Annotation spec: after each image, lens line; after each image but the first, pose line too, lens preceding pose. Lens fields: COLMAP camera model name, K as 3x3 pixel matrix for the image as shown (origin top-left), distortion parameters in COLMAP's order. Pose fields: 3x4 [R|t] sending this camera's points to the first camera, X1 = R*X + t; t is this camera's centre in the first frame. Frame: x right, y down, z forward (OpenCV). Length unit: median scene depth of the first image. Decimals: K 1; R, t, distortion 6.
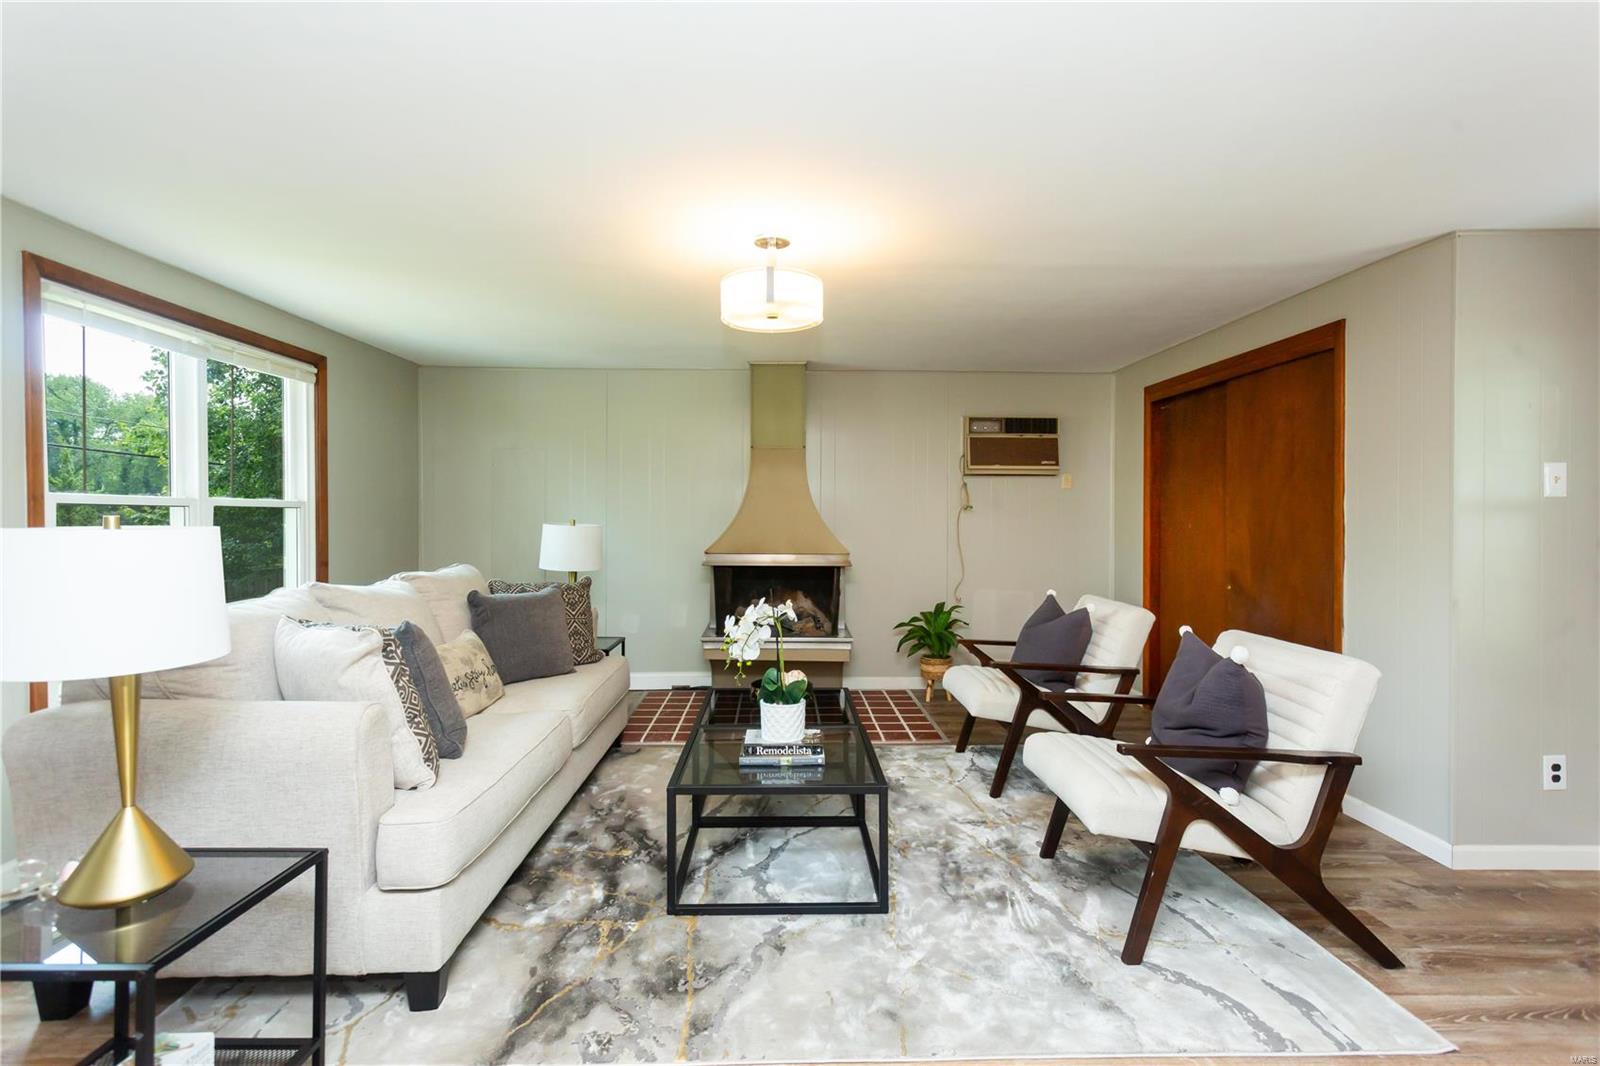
lens RADIAL K [[751.0, 0, 791.3], [0, 751.0, 516.8], [0, 0, 1]] dist [0.003001, 0.001747]
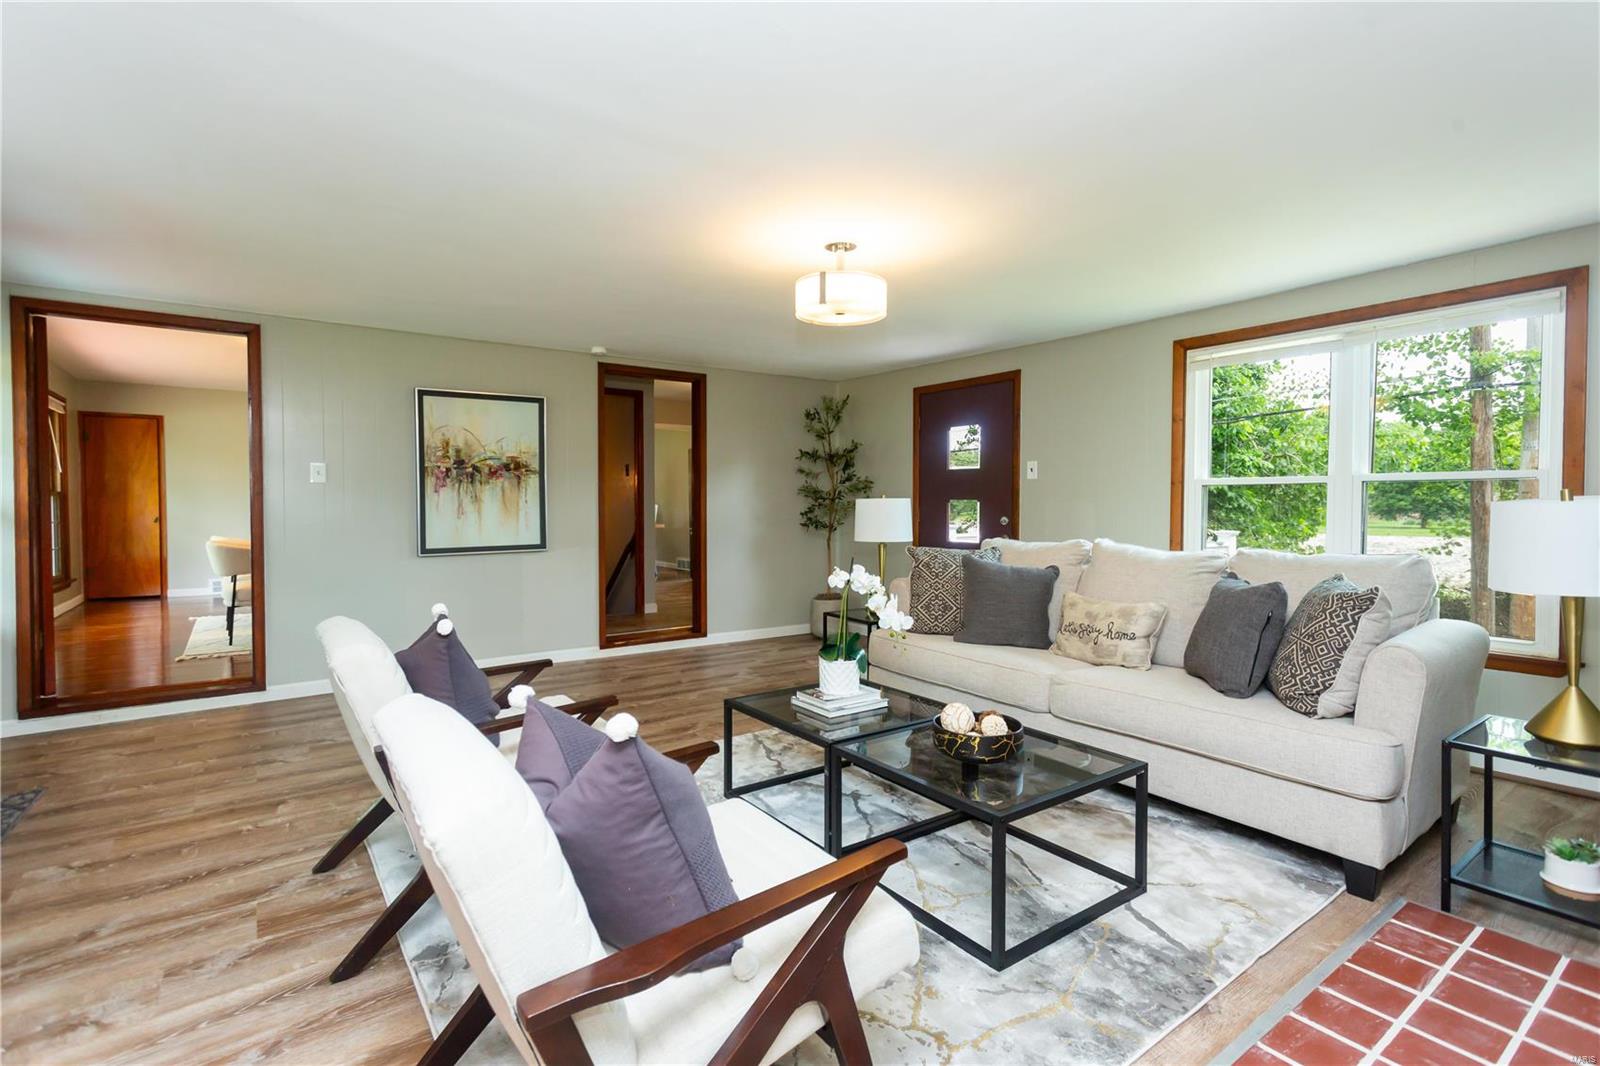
lens RADIAL K [[748.4, 0, 794.6], [0, 748.4, 518.6], [0, 0, 1]] dist [0.006956, 0.000664]
pose [[-0.823423, 0.014071, -0.567253, 0.663272], [0.004175, 0.999816, 0.018740, 0.017827], [0.567412, 0.013063, -0.823330, 1.874035]]
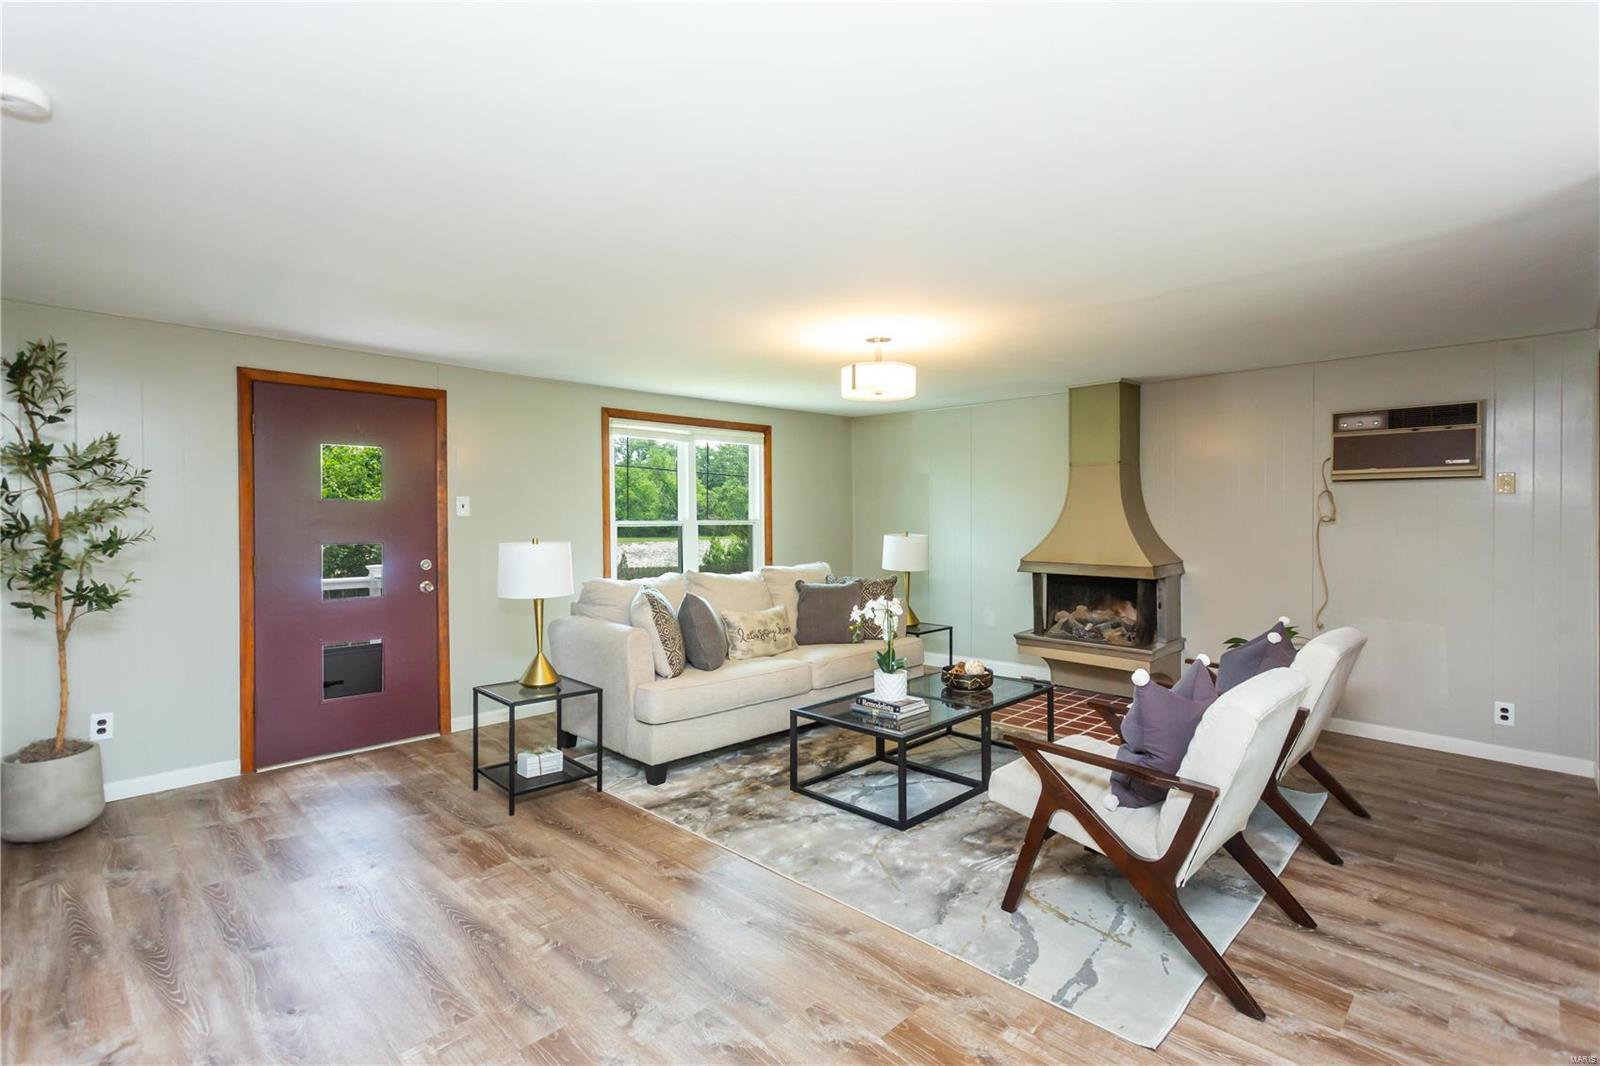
lens RADIAL K [[751.0, 0, 791.3], [0, 751.0, 516.8], [0, 0, 1]] dist [0.003001, 0.001747]
pose [[0.693520, -0.004015, -0.720426, 0.850908], [0.007486, 0.999971, 0.001634, -0.042412], [0.720399, -0.006526, 0.693530, -0.081101]]
